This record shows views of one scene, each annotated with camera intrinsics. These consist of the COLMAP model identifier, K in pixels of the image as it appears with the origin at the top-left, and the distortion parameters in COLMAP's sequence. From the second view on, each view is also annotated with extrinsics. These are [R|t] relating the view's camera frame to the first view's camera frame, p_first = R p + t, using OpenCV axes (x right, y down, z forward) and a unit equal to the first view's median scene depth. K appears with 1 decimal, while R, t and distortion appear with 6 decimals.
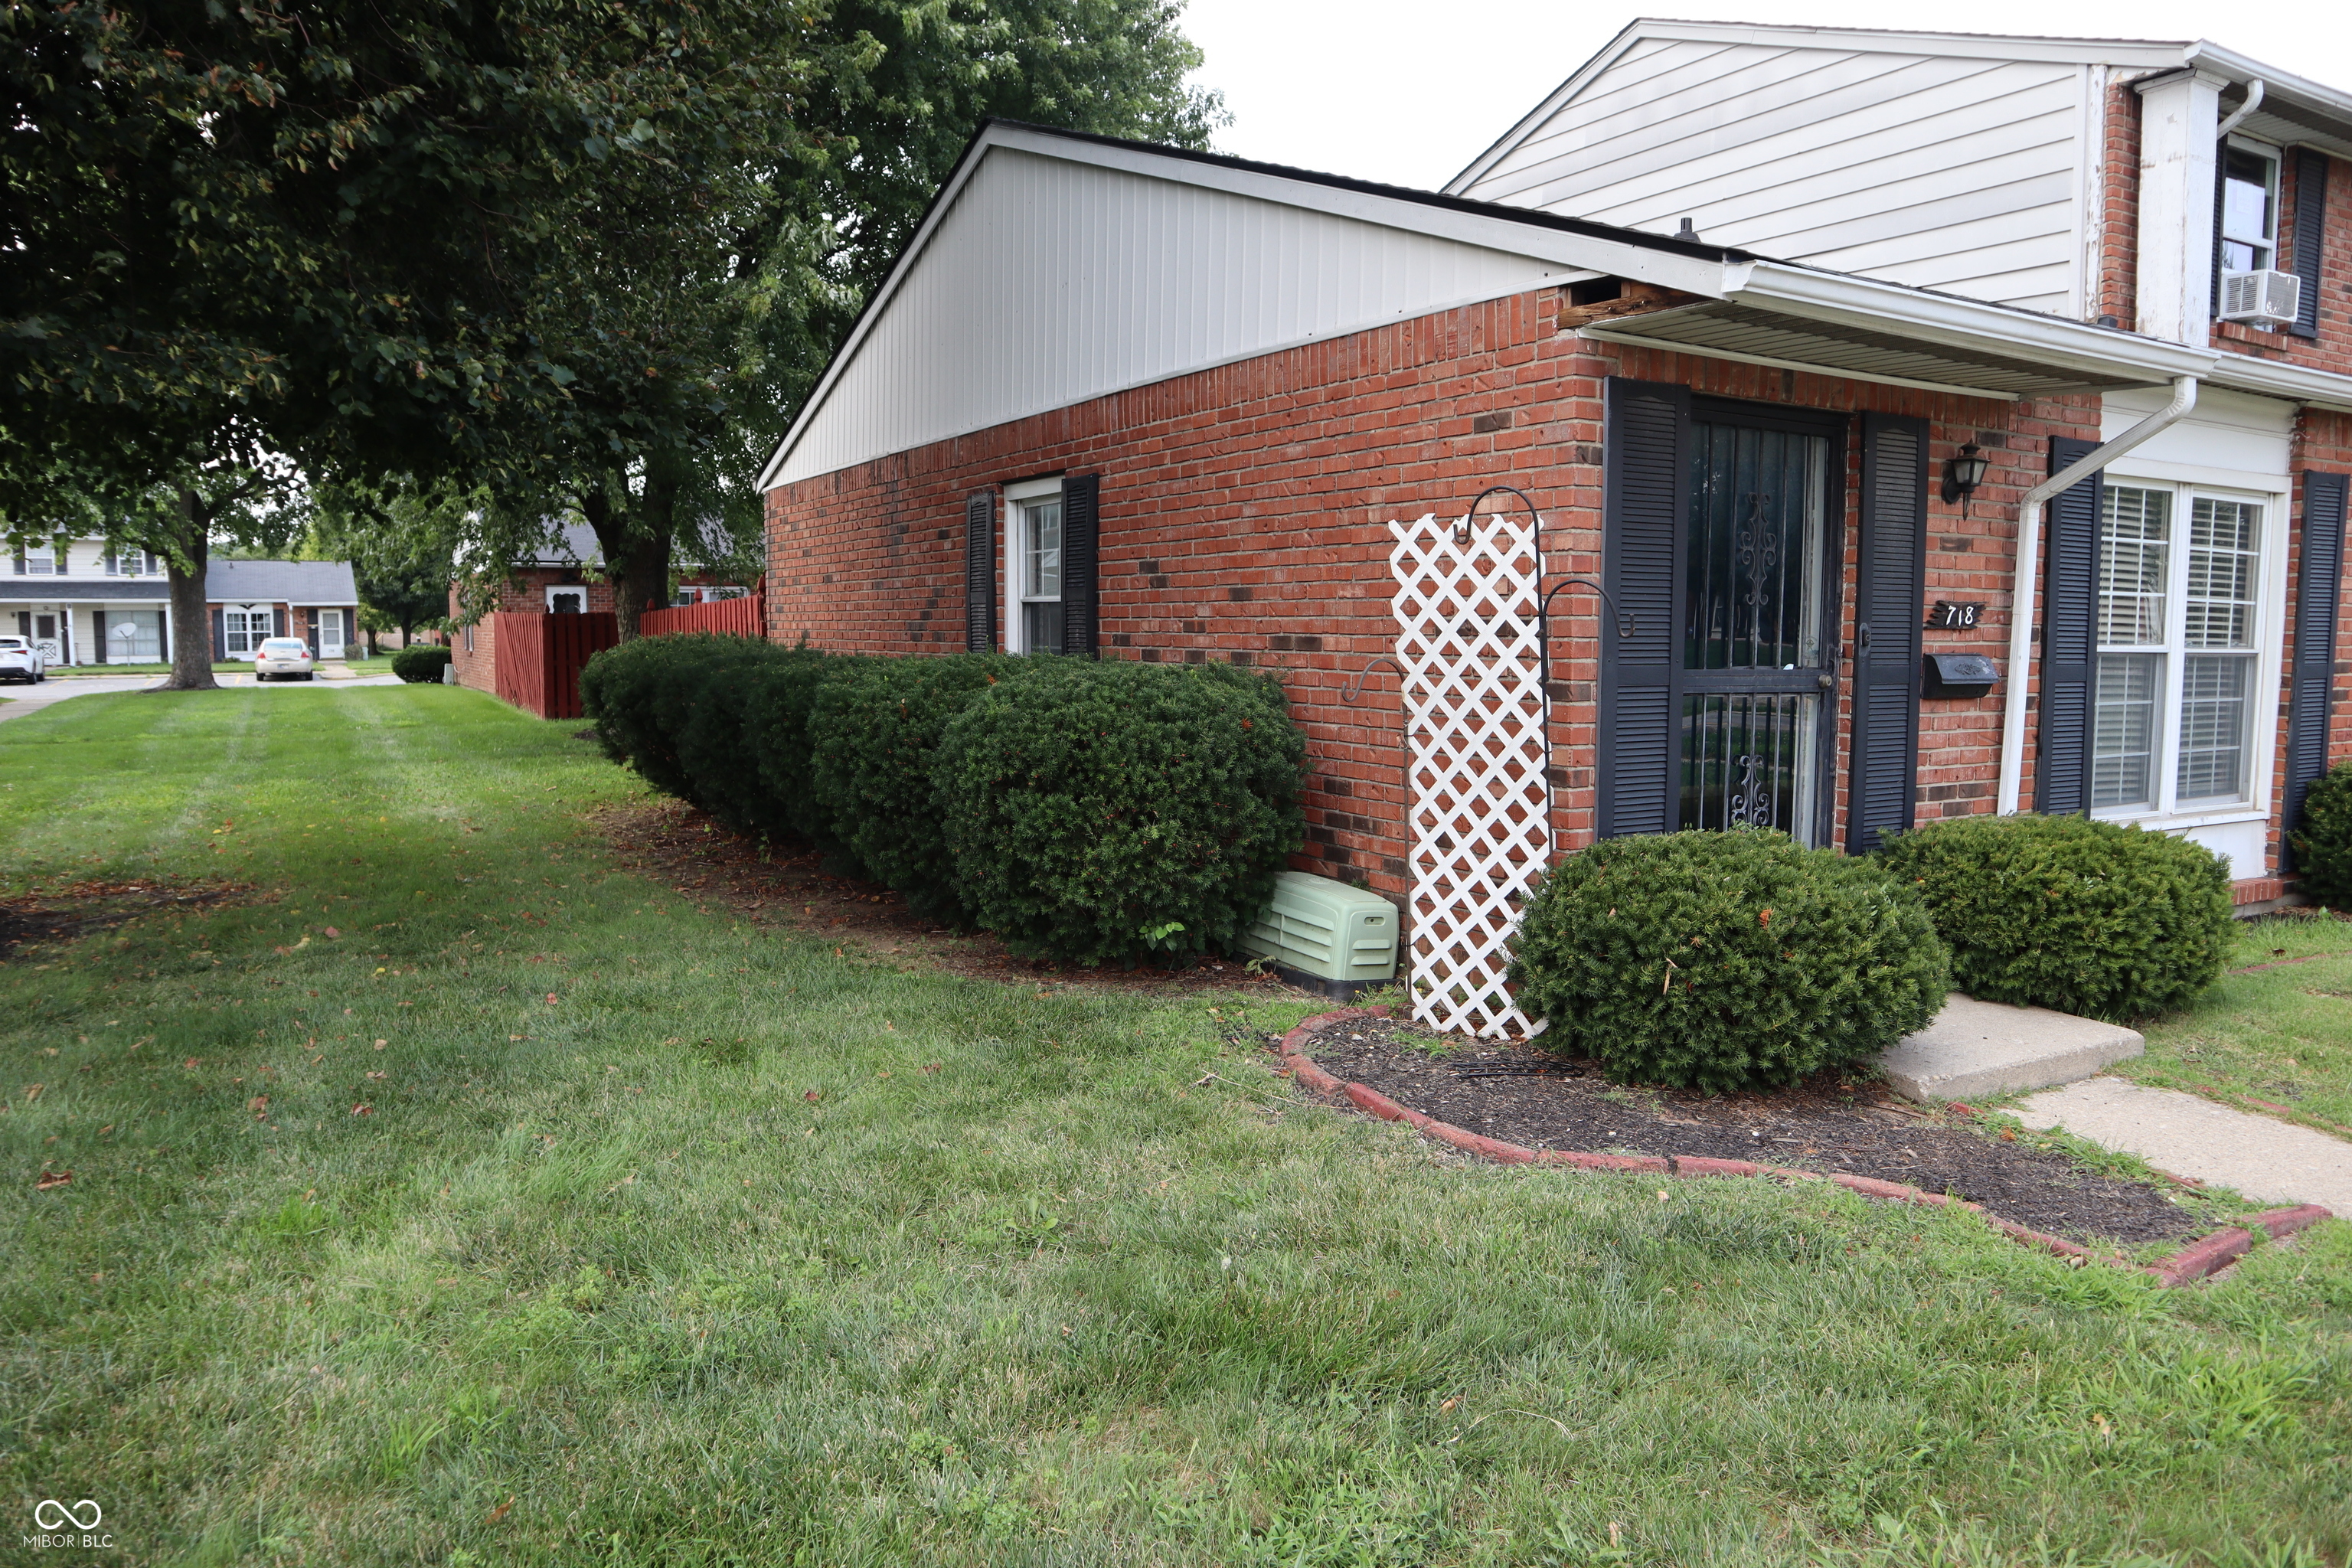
lens RADIAL K [[1619.0, 0, 1178.5], [0, 1619.0, 781.1], [0, 0, 1]] dist [-0.081099, 0.024820]
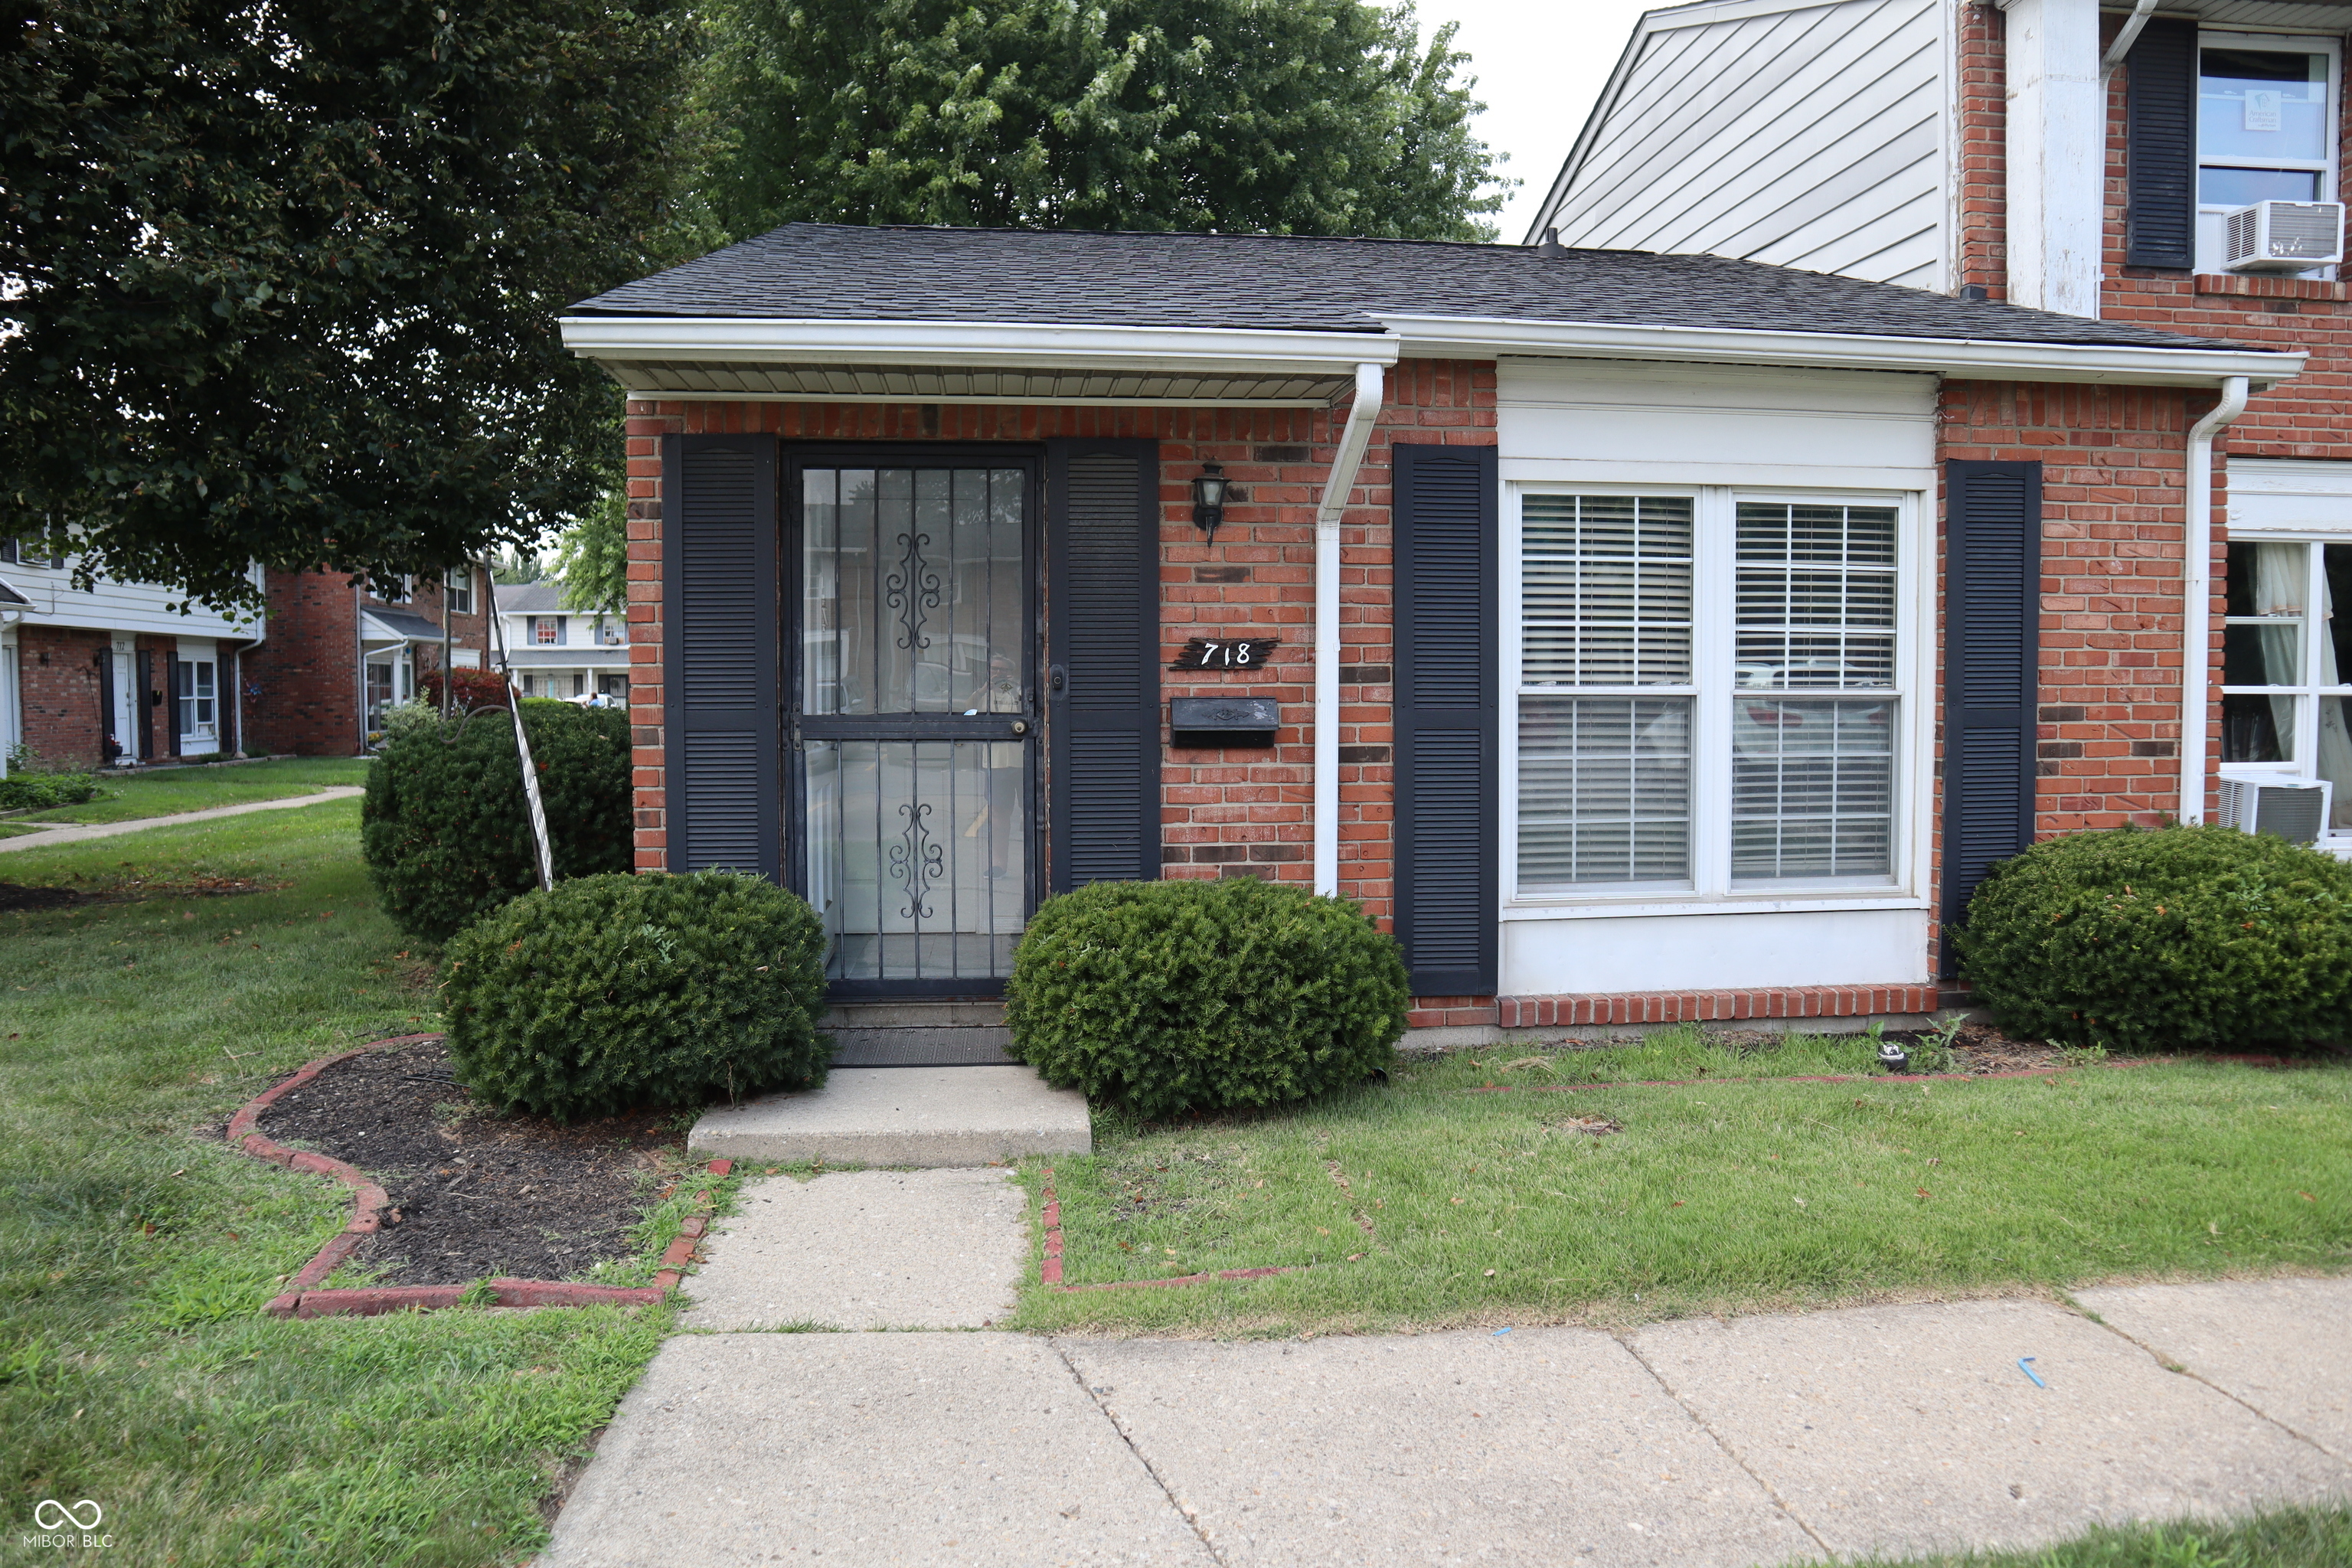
lens RADIAL K [[1619.0, 0, 1172.2], [0, 1619.0, 773.6], [0, 0, 1]] dist [-0.081099, 0.024820]
pose [[0.918589, 0.012594, -0.395013, 0.690615], [-0.030269, 0.998798, -0.038546, -0.000972], [0.394053, 0.047364, 0.917866, 0.131018]]
